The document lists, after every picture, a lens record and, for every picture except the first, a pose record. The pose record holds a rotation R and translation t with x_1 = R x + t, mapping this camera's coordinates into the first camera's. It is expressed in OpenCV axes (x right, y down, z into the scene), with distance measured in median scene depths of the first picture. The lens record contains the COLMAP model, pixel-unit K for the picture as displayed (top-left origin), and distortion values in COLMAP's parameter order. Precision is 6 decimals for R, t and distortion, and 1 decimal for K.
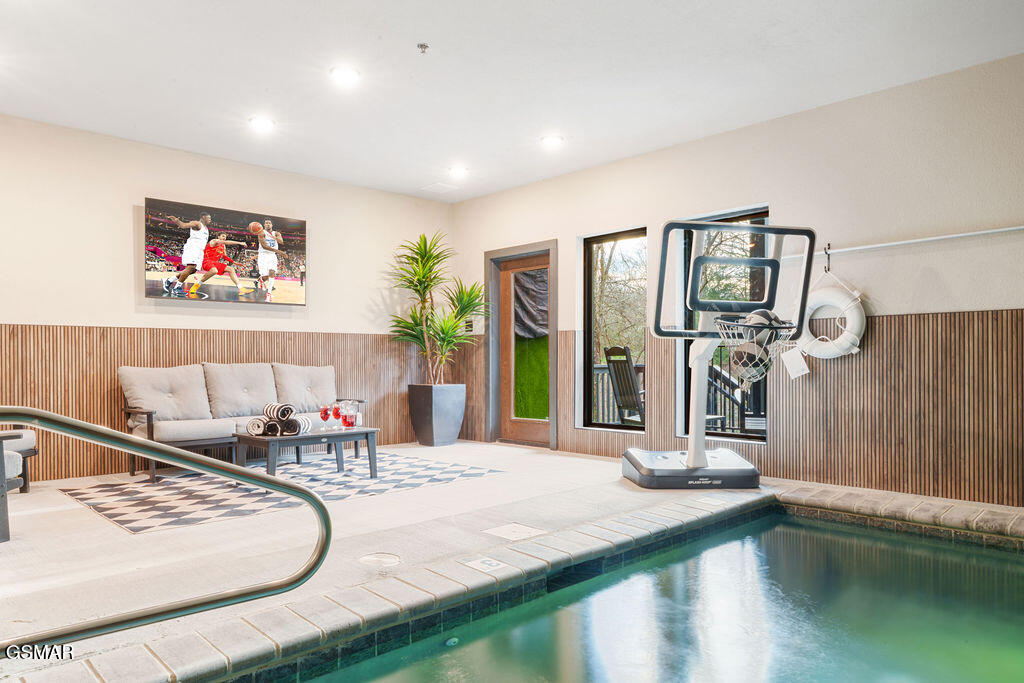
lens RADIAL K [[698.2, 0, 513.2], [0, 698.2, 349.0], [0, 0, 1]] dist [-0.002322, -0.000591]
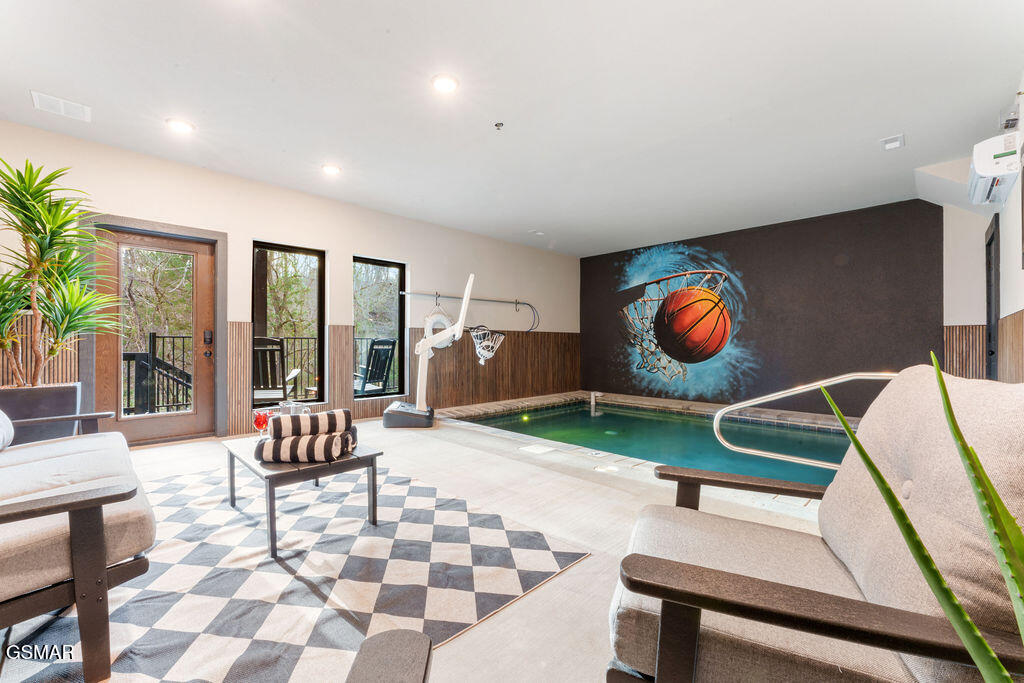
lens RADIAL K [[411.8, 0, 512.5], [0, 411.8, 345.3], [0, 0, 1]] dist [-0.000751, -0.000009]
pose [[-0.020301, 0.002524, 0.999791, -0.829082], [-0.016860, 0.999854, -0.002867, 0.005784], [-0.999652, -0.016914, -0.020255, 0.873902]]
